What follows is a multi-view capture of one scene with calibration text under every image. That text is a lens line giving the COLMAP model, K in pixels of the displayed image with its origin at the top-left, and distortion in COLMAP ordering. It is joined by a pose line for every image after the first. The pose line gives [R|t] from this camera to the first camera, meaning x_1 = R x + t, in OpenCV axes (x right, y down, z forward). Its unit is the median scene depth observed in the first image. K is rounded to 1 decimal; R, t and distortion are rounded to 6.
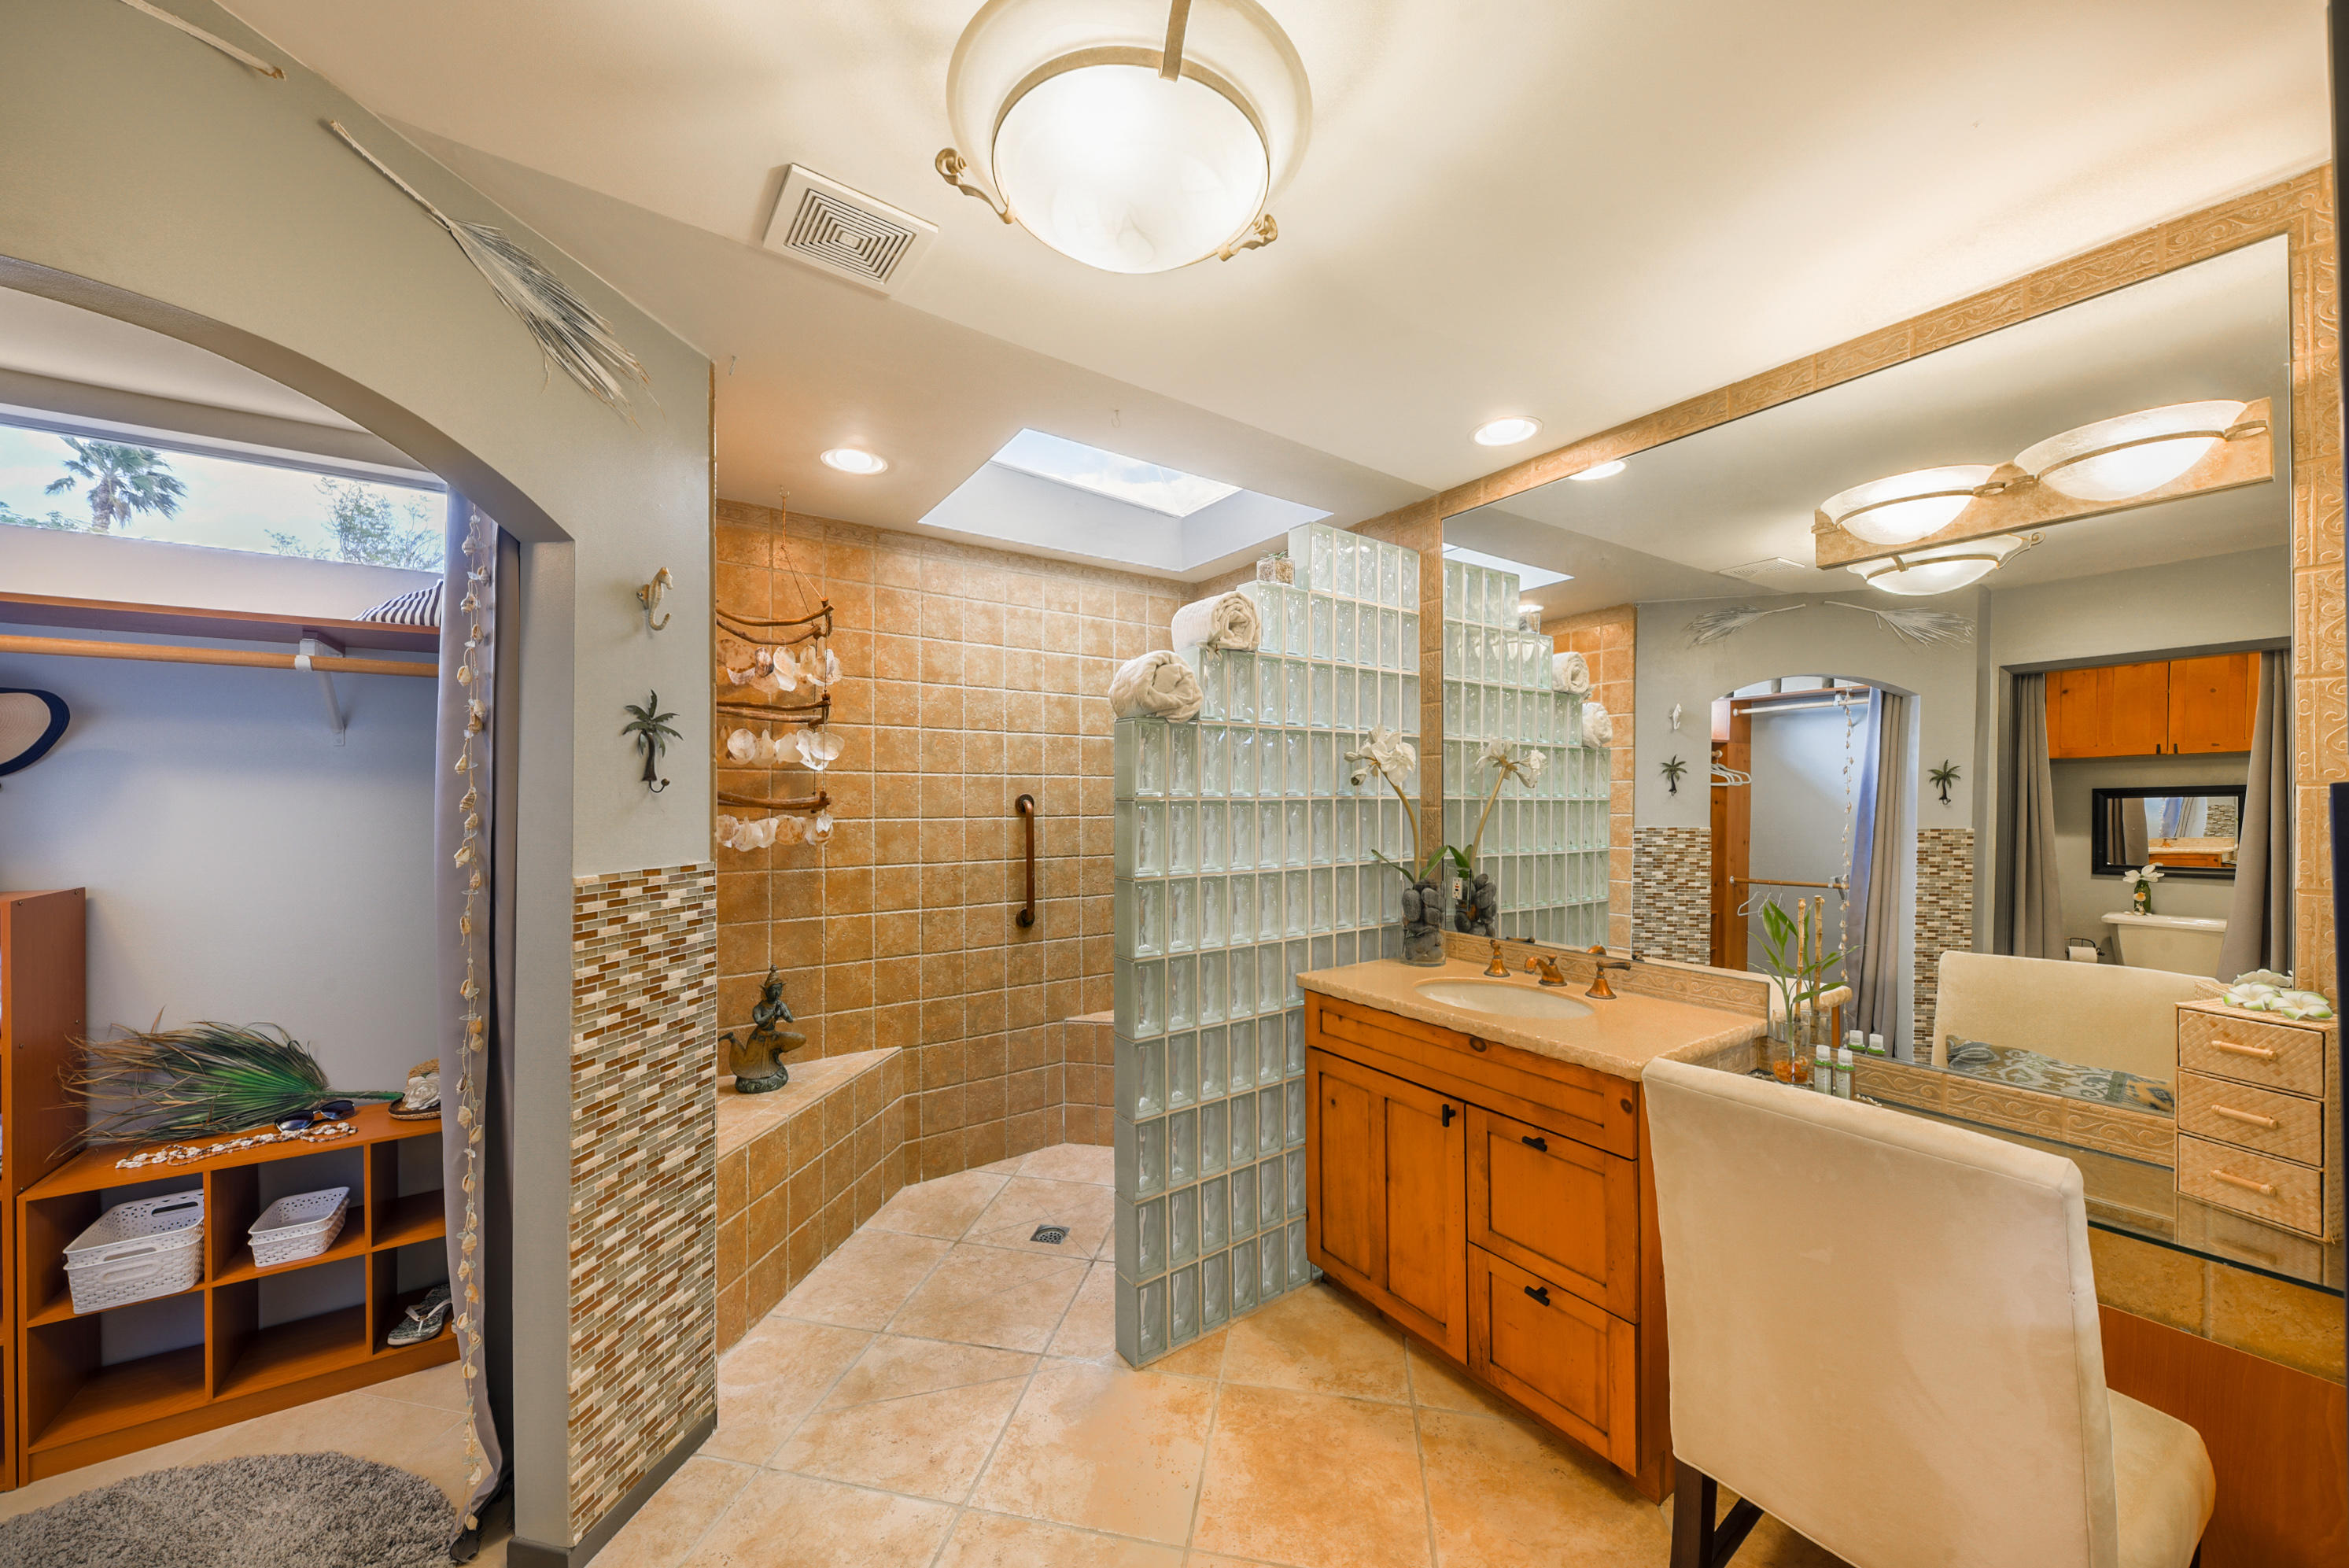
lens RADIAL K [[843.9, 0, 1177.4], [0, 843.9, 800.1], [0, 0, 1]] dist [0.000219, -0.000392]
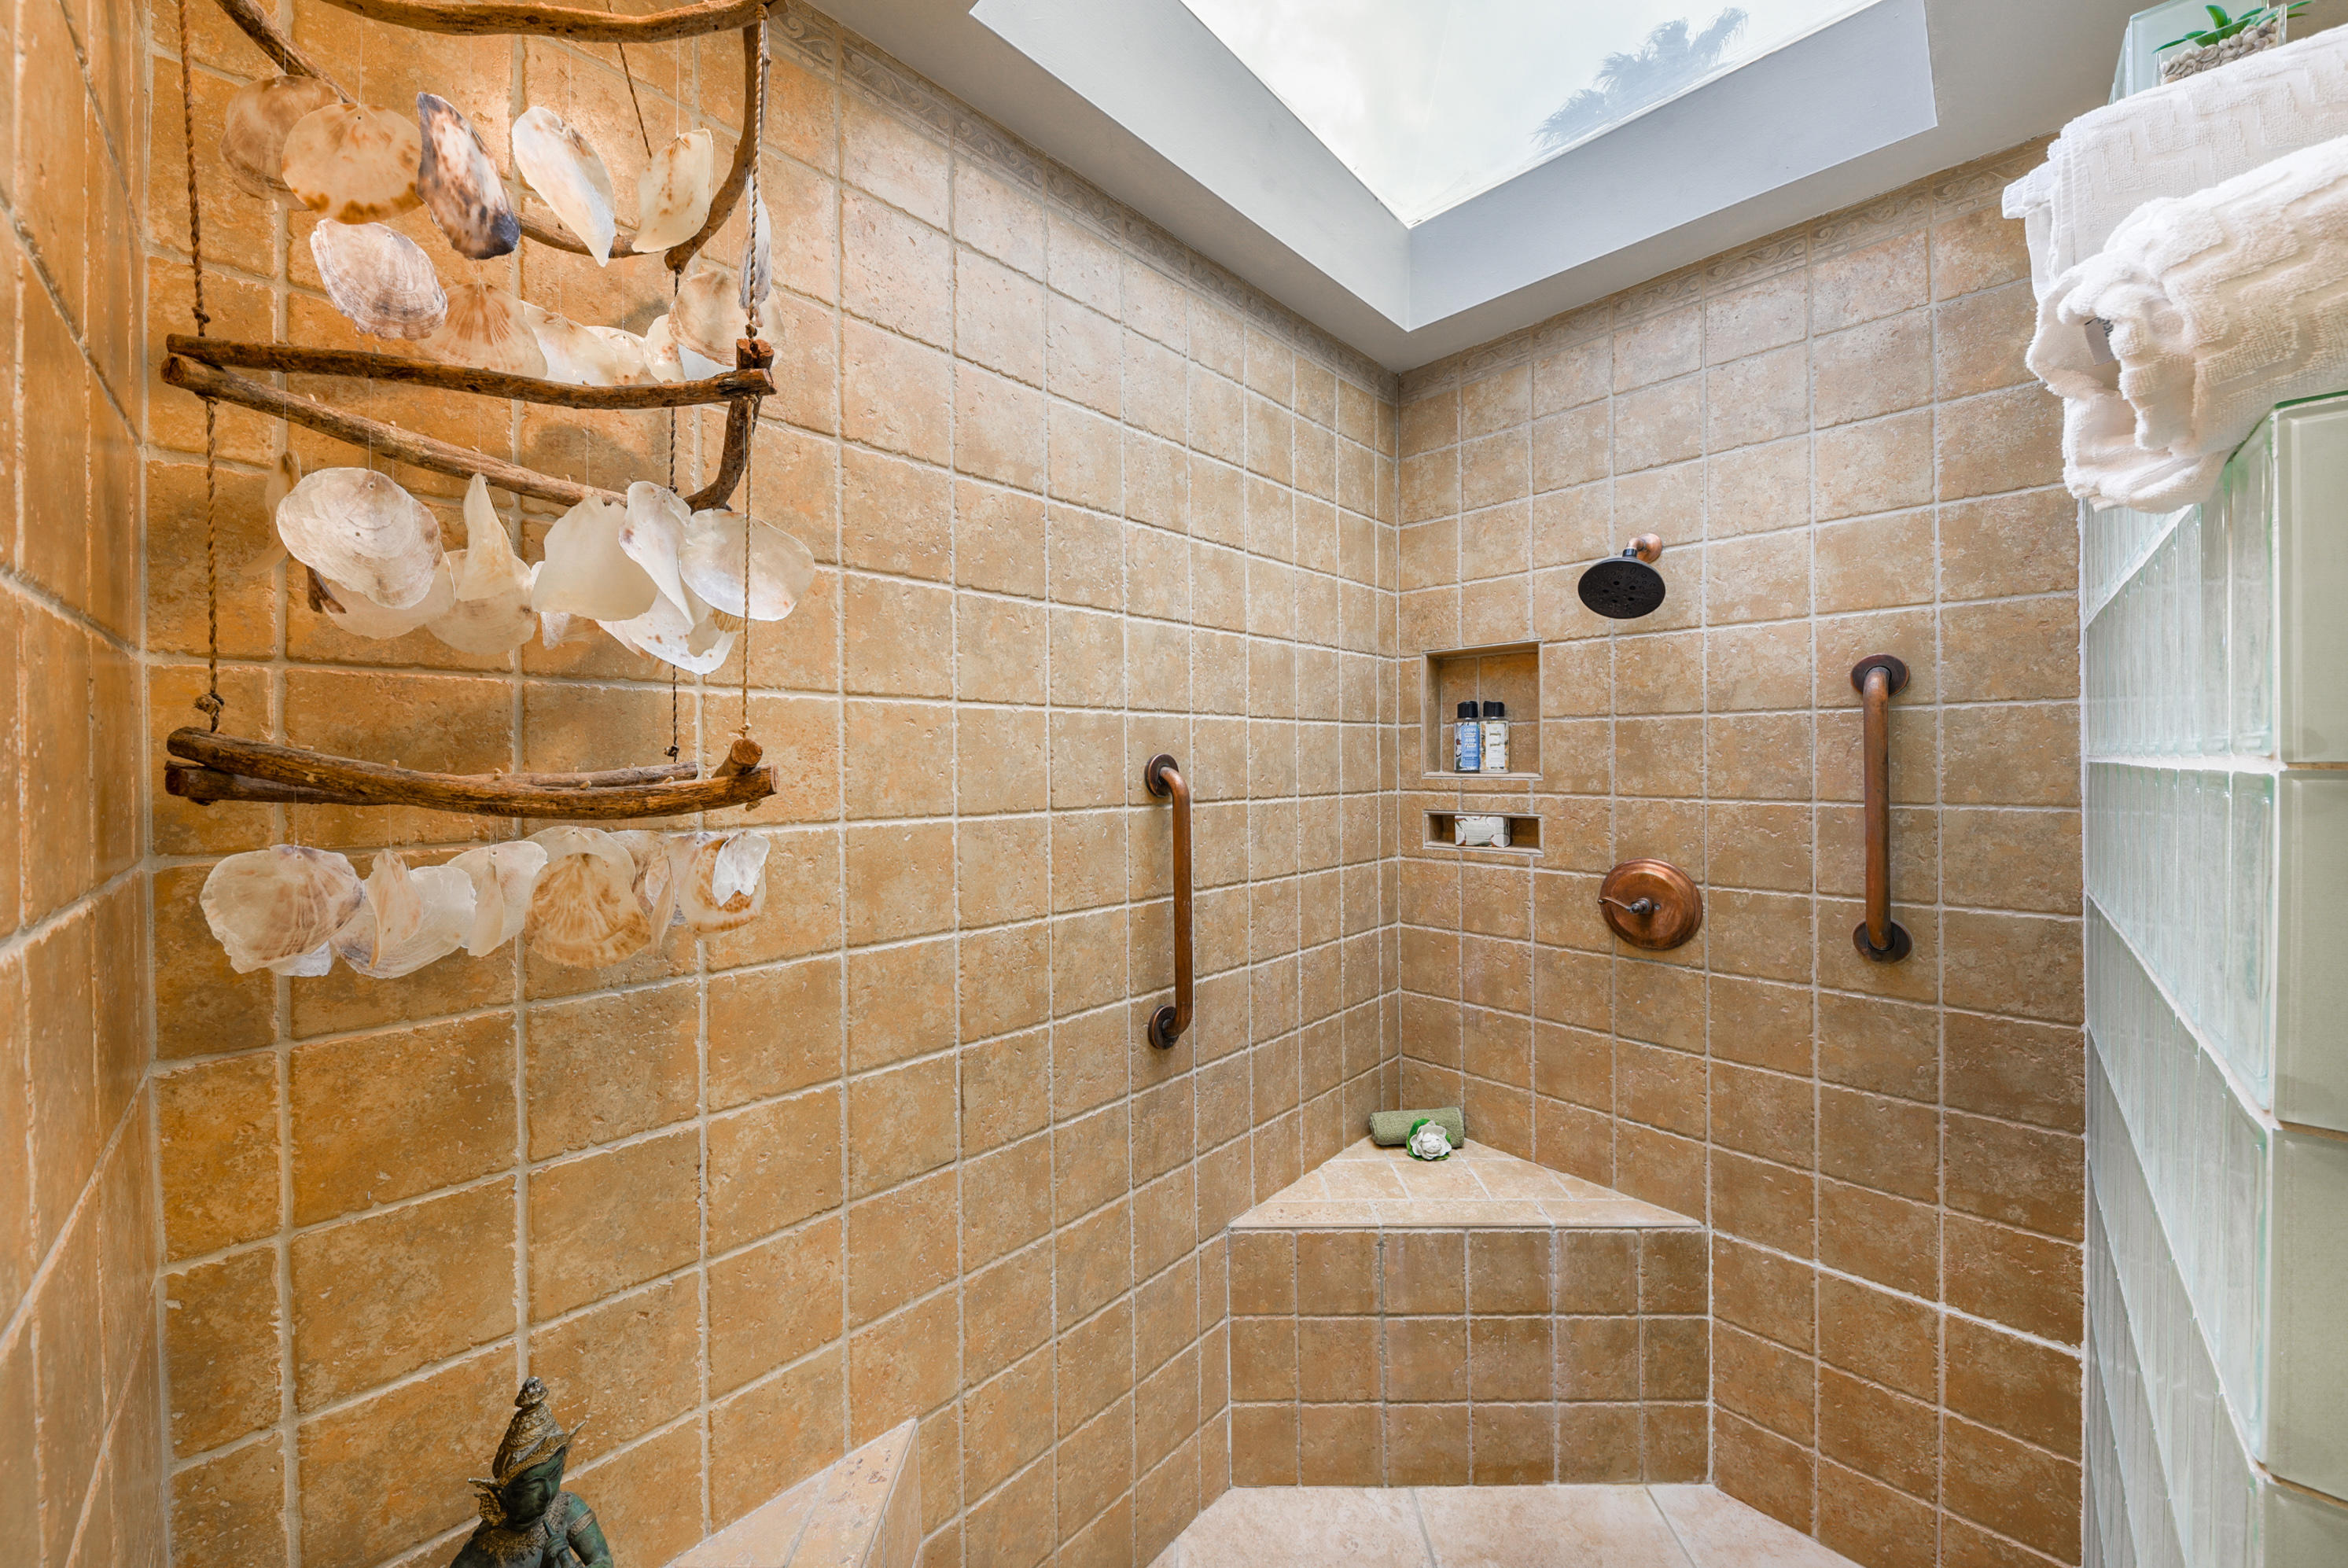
lens RADIAL K [[843.5, 0, 1179.6], [0, 843.5, 762.3], [0, 0, 1]] dist [0.000219, -0.000392]
pose [[0.983191, -0.006166, 0.182478, -0.264915], [0.006711, 0.999975, -0.002372, -0.002035], [-0.182459, 0.003556, 0.983207, 0.574406]]
